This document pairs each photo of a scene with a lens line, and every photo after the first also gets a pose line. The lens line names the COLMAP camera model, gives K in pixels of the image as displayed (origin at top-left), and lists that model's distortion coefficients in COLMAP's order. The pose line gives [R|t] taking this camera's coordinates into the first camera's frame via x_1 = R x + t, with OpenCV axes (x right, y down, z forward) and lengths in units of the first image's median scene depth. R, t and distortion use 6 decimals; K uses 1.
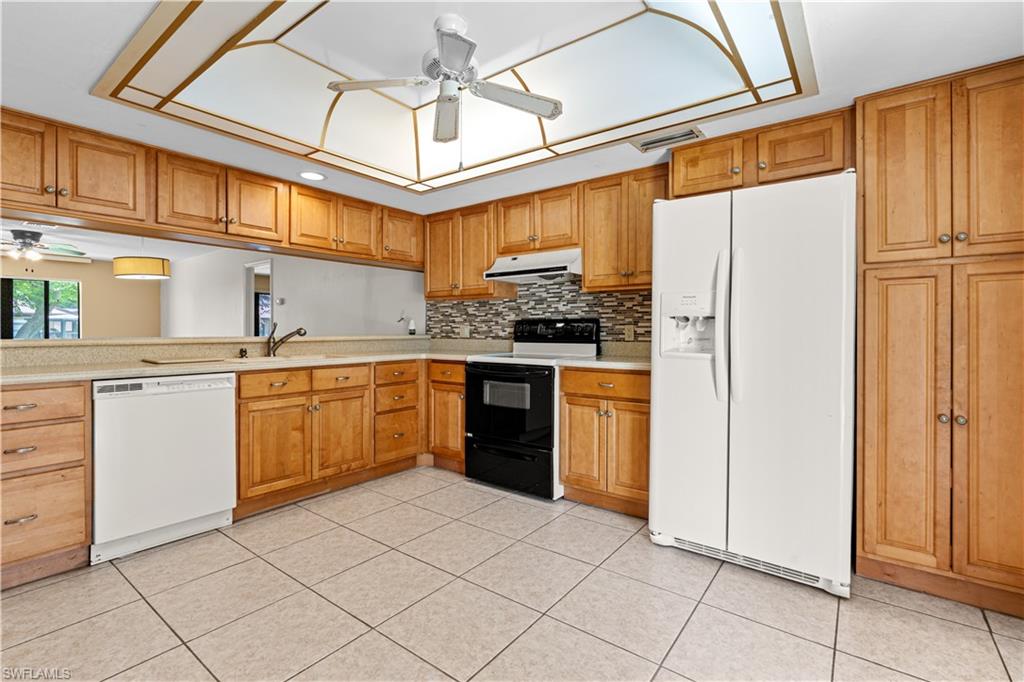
lens RADIAL K [[465.1, 0, 515.6], [0, 465.1, 334.1], [0, 0, 1]] dist [-0.004733, -0.000099]
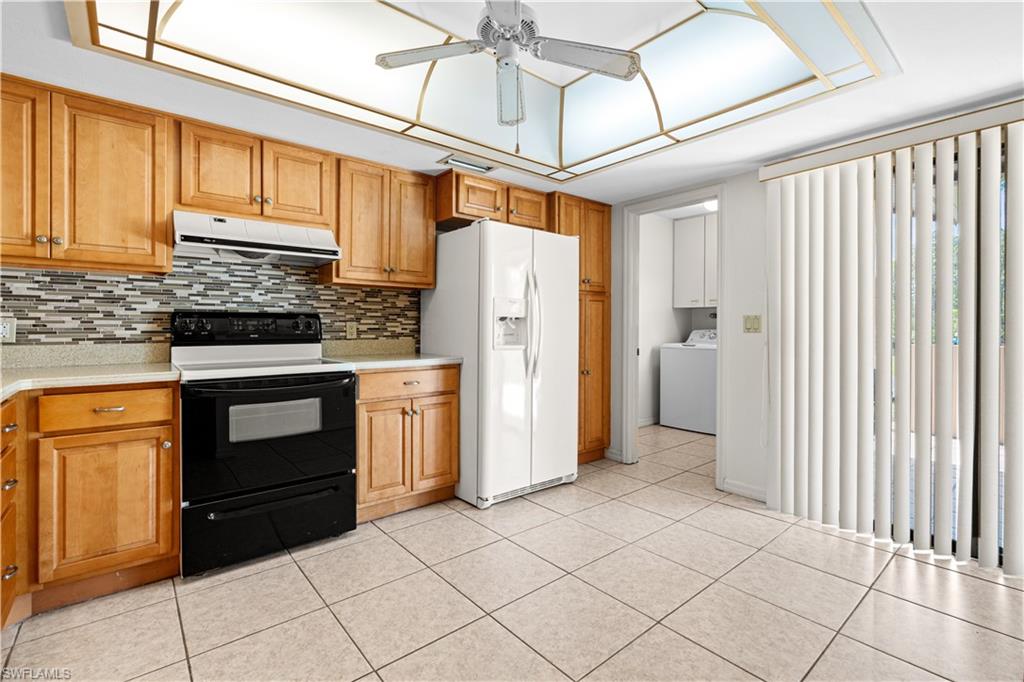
lens RADIAL K [[463.7, 0, 513.5], [0, 463.7, 329.1], [0, 0, 1]] dist [-0.003610, 0.001077]
pose [[0.226802, -0.004863, 0.973929, -0.555761], [0.006752, 0.999971, 0.003421, -0.005590], [-0.973917, 0.005800, 0.226828, 0.442474]]
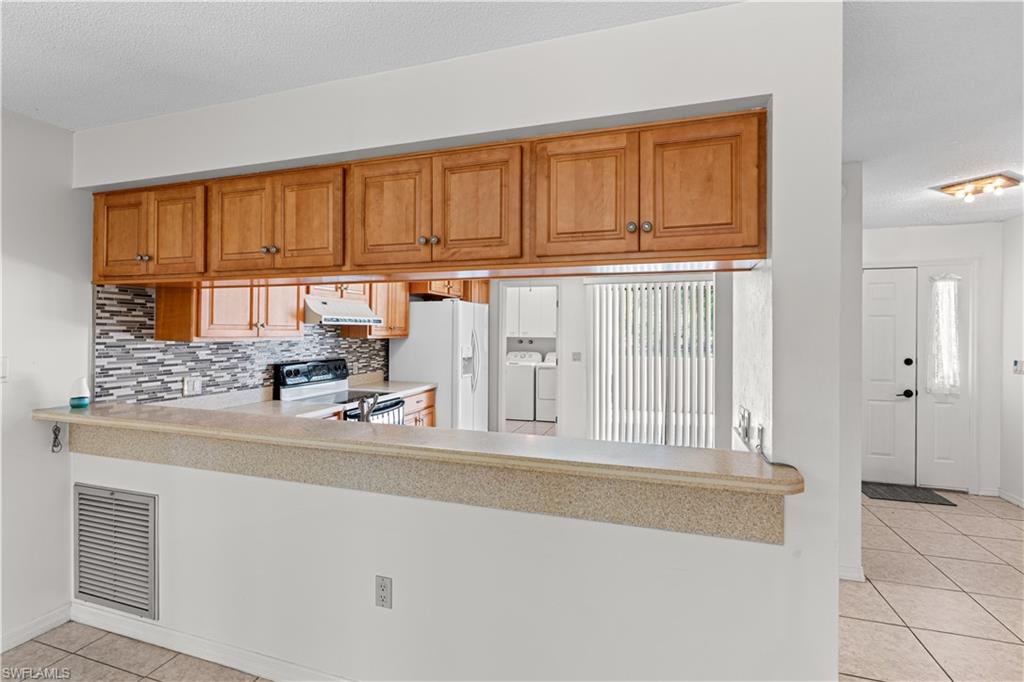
lens RADIAL K [[465.1, 0, 515.6], [0, 465.1, 334.1], [0, 0, 1]] dist [-0.004733, -0.000099]
pose [[-0.331213, -0.008703, 0.943516, -1.089074], [0.000850, 0.999954, 0.009522, -0.105057], [-0.943556, 0.003956, -0.331190, 0.947364]]
